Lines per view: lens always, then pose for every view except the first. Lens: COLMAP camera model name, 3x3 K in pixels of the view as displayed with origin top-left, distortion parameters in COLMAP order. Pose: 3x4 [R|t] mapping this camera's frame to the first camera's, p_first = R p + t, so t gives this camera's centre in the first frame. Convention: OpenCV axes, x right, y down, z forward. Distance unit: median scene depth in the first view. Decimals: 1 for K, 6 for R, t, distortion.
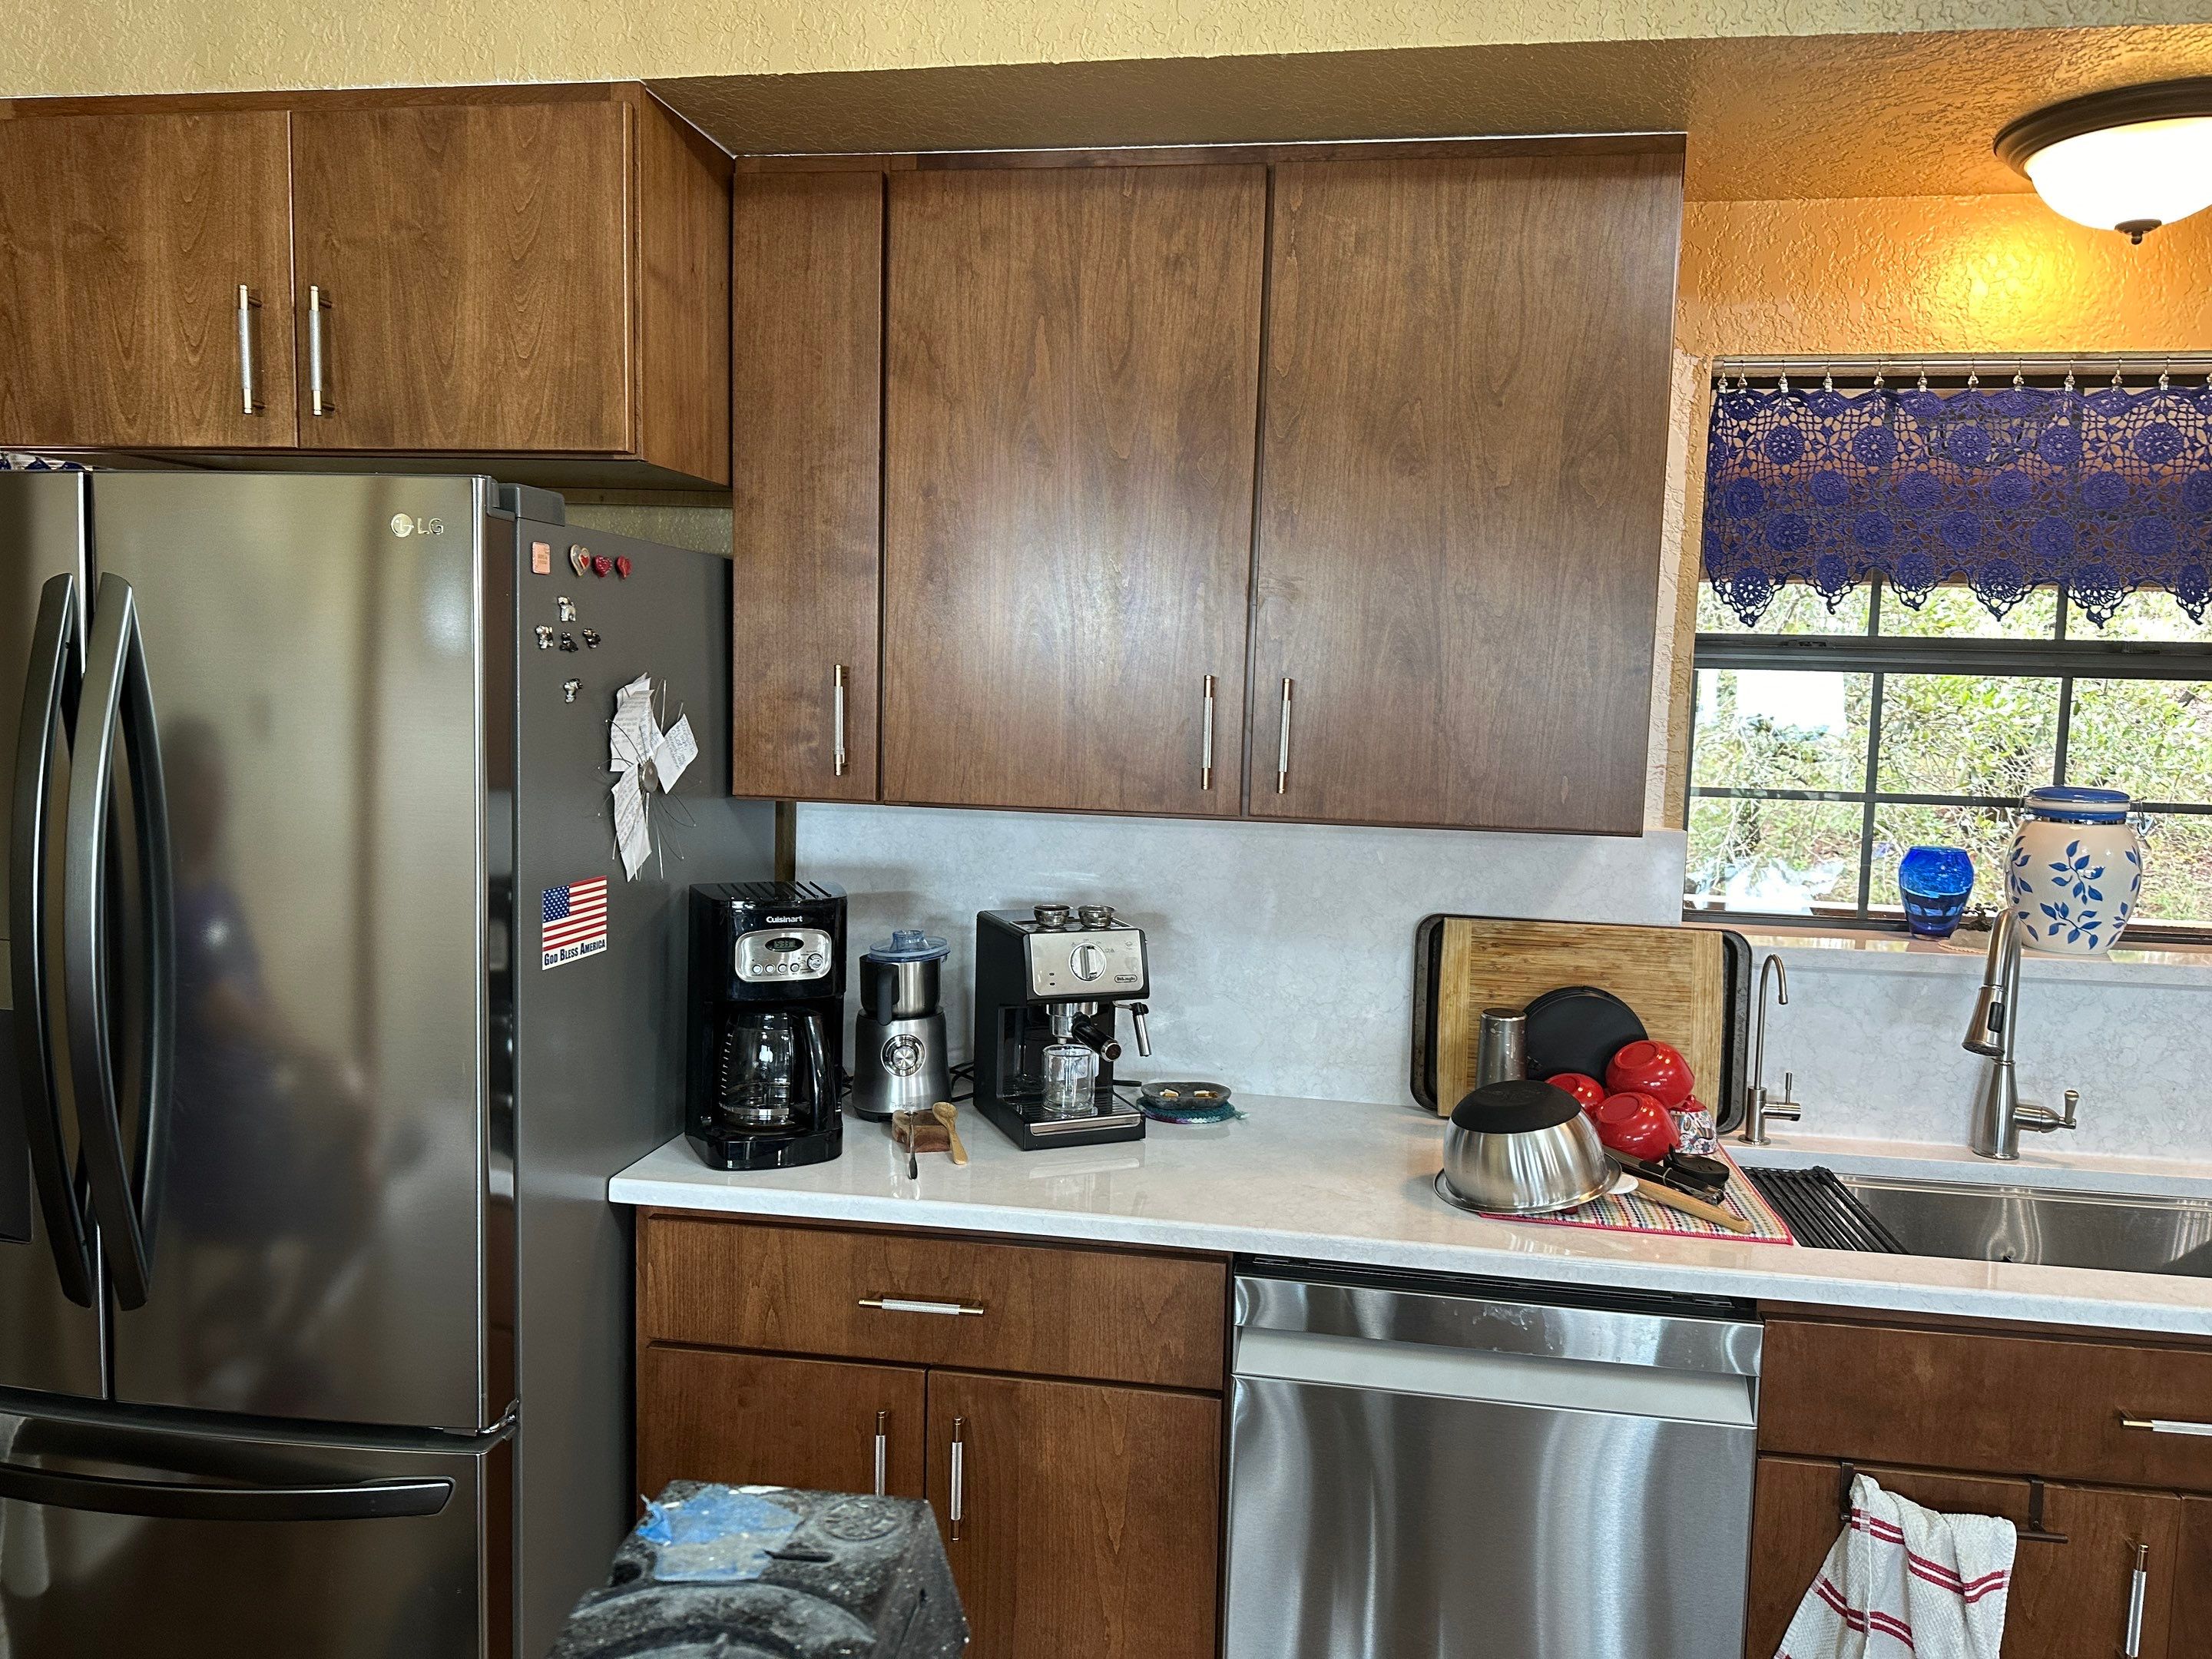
lens RADIAL K [[1495.0, 0, 1104.8], [0, 1495.0, 843.7], [0, 0, 1]] dist [0.060899, -0.129246]
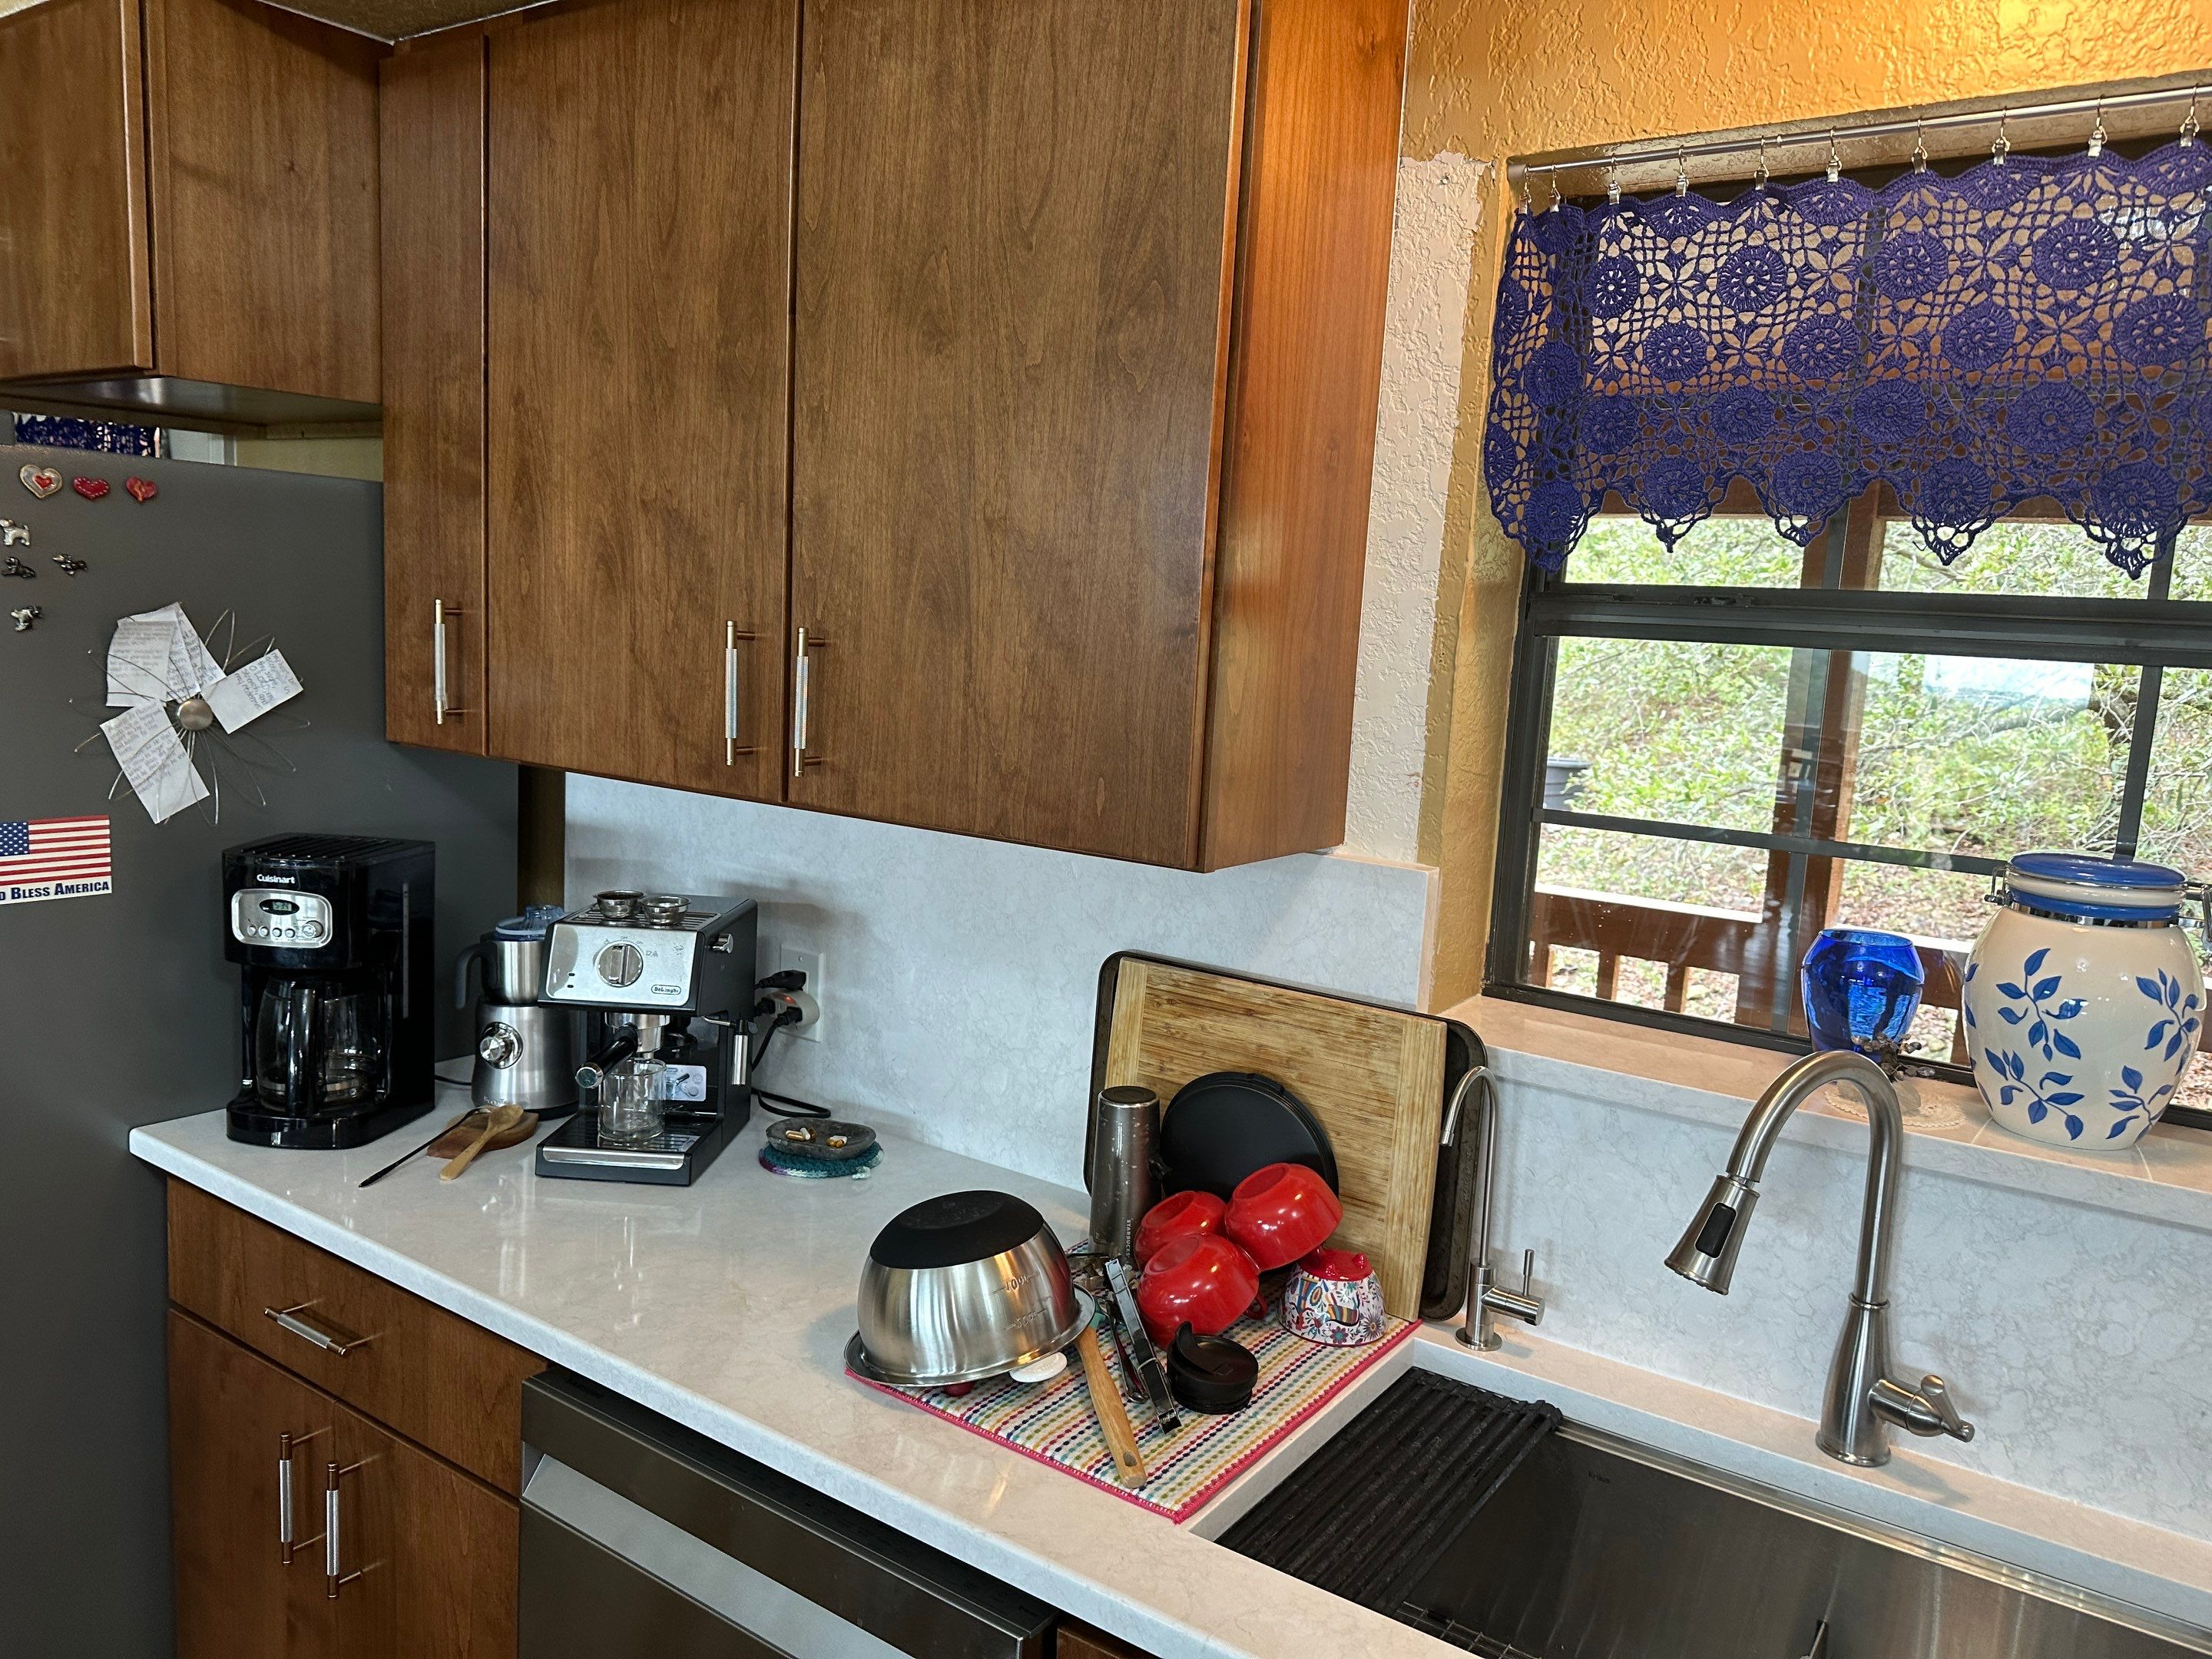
lens RADIAL K [[1512.1, 0, 1228.0], [0, 1512.1, 837.2], [0, 0, 1]] dist [0.104484, -0.198179]
pose [[0.913152, 0.079868, -0.399717, 0.637082], [-0.071749, 0.996799, 0.035263, -0.045540], [0.401254, -0.003521, 0.915960, 0.363778]]
